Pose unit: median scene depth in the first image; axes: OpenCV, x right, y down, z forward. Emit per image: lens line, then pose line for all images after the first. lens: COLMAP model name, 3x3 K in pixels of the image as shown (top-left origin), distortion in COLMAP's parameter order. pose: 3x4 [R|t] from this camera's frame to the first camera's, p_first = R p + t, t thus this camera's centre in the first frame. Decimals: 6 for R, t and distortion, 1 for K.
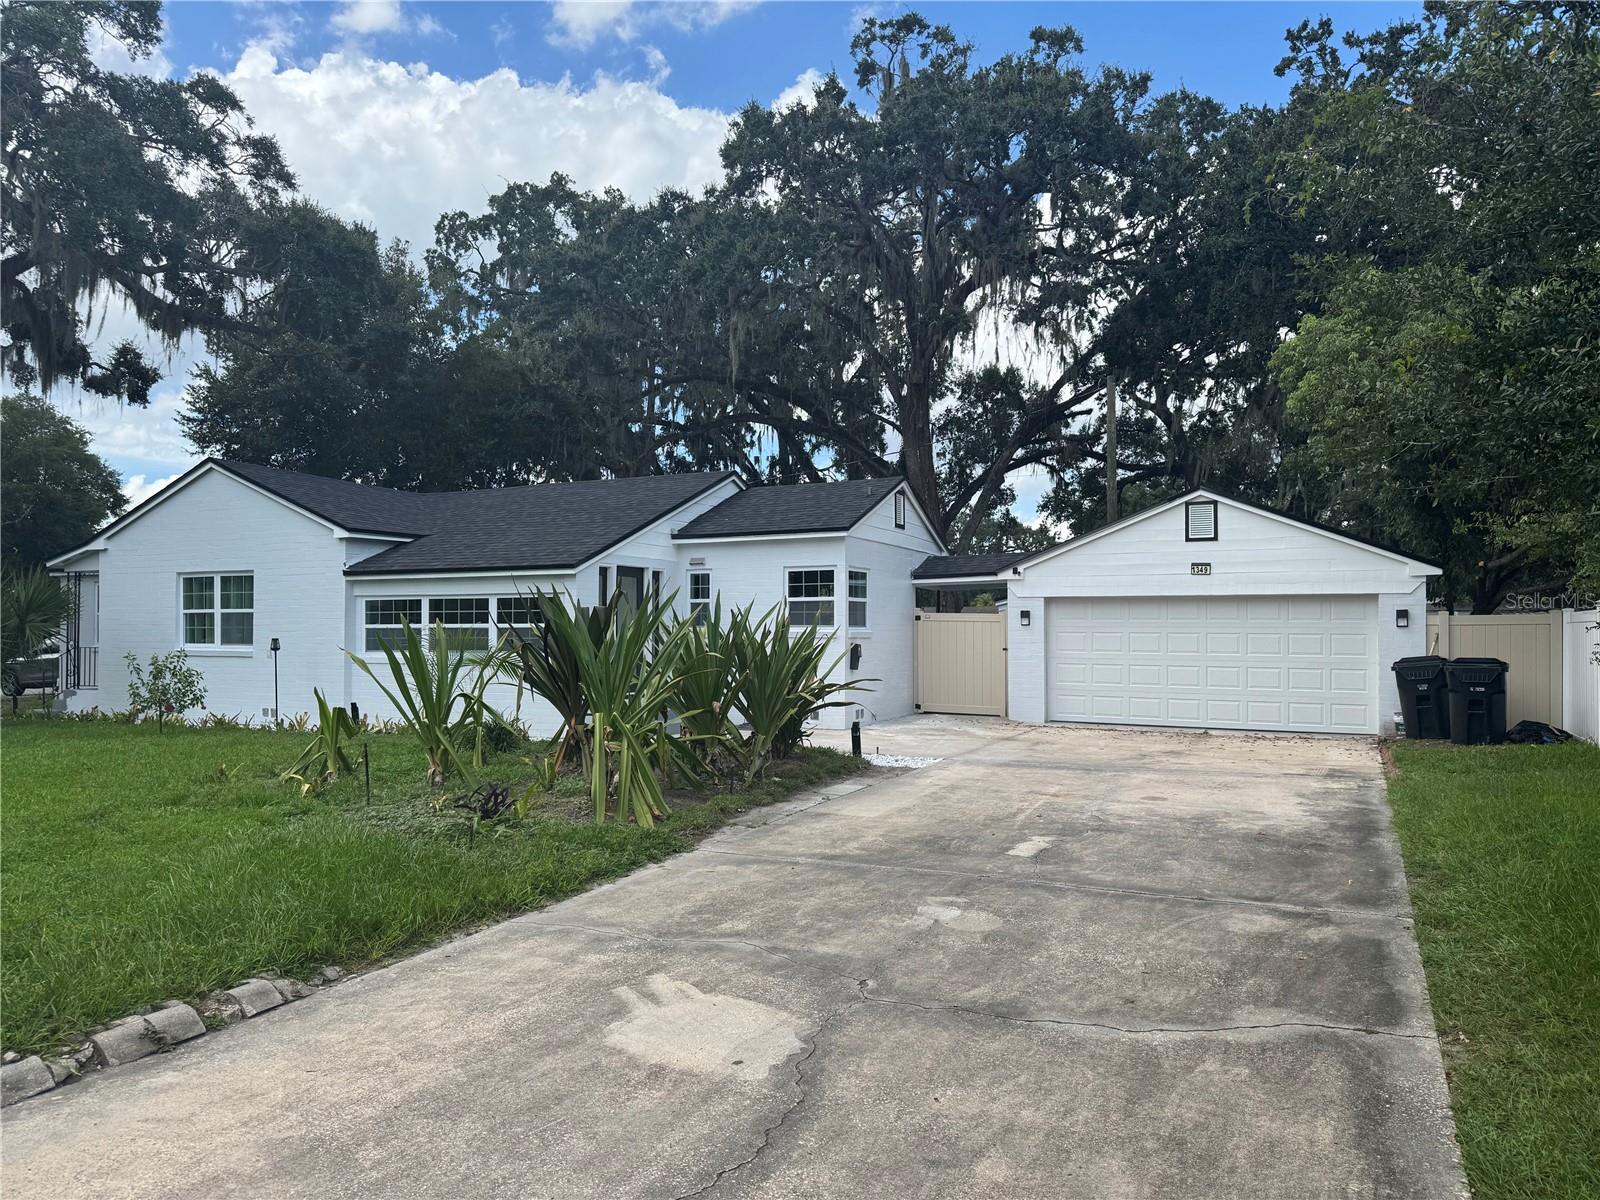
lens RADIAL K [[1127.2, 0, 805.3], [0, 1127.2, 609.8], [0, 0, 1]] dist [0.023278, -0.027766]
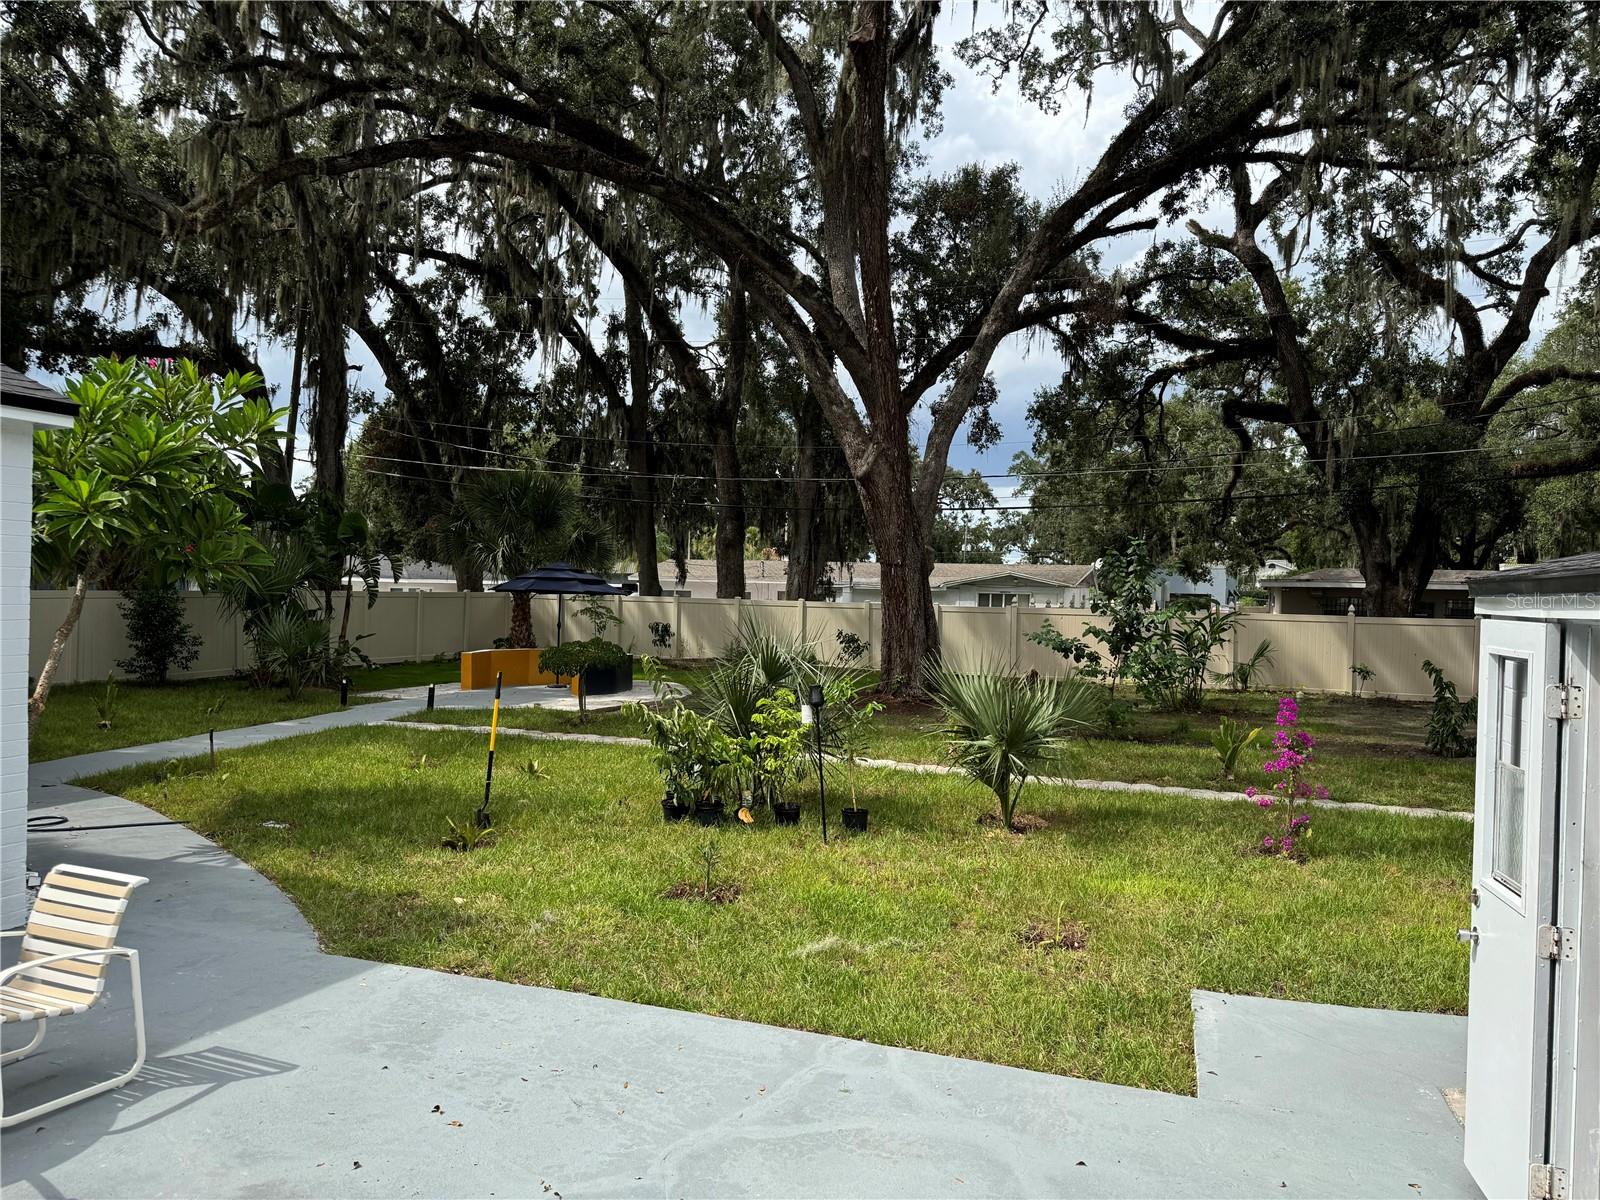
lens RADIAL K [[1127.2, 0, 804.6], [0, 1127.2, 625.4], [0, 0, 1]] dist [0.023278, -0.027766]
pose [[0.996725, 0.014627, 0.079537, 0.040922], [-0.017984, 0.998970, 0.041656, 0.009467], [-0.078846, -0.042949, 0.995961, 0.515917]]
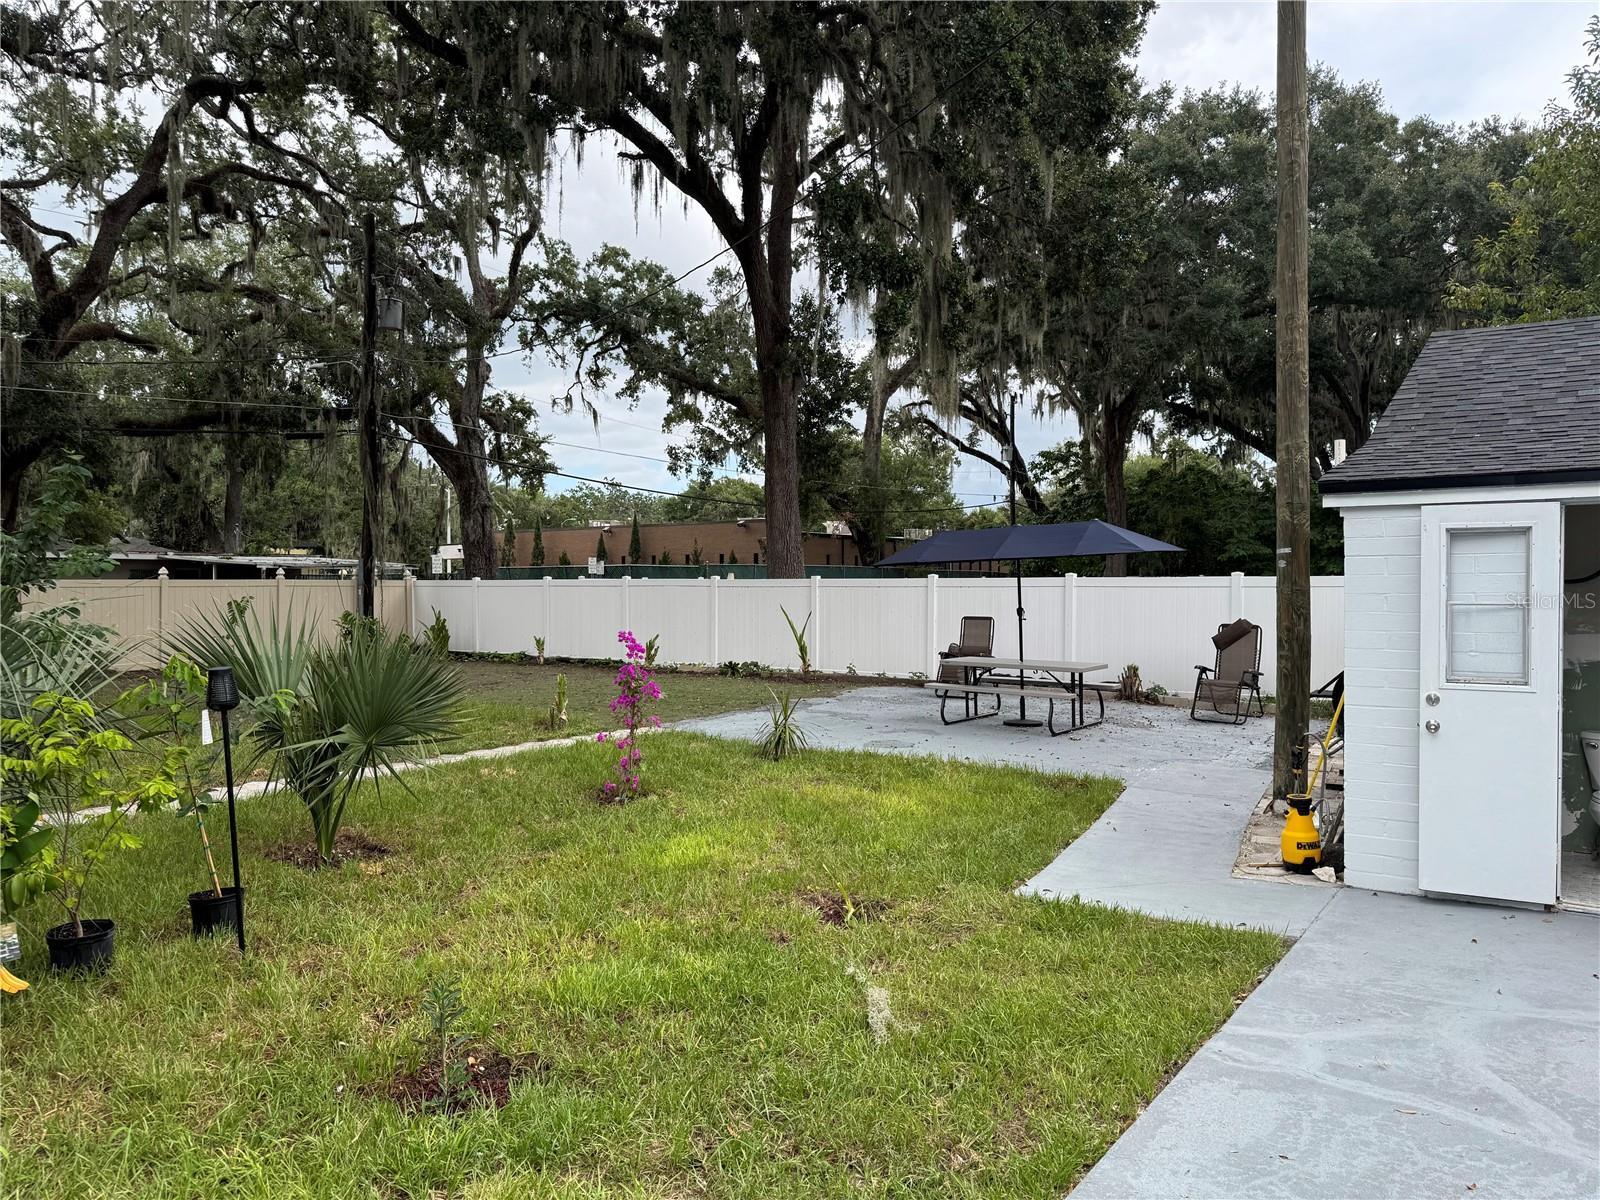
lens RADIAL K [[1127.2, 0, 804.0], [0, 1127.2, 604.5], [0, 0, 1]] dist [0.023278, -0.027766]
pose [[0.183619, -0.022796, 0.982733, -0.046976], [-0.006141, 0.999685, 0.024337, 0.021374], [-0.982978, -0.010504, 0.183421, 0.661090]]
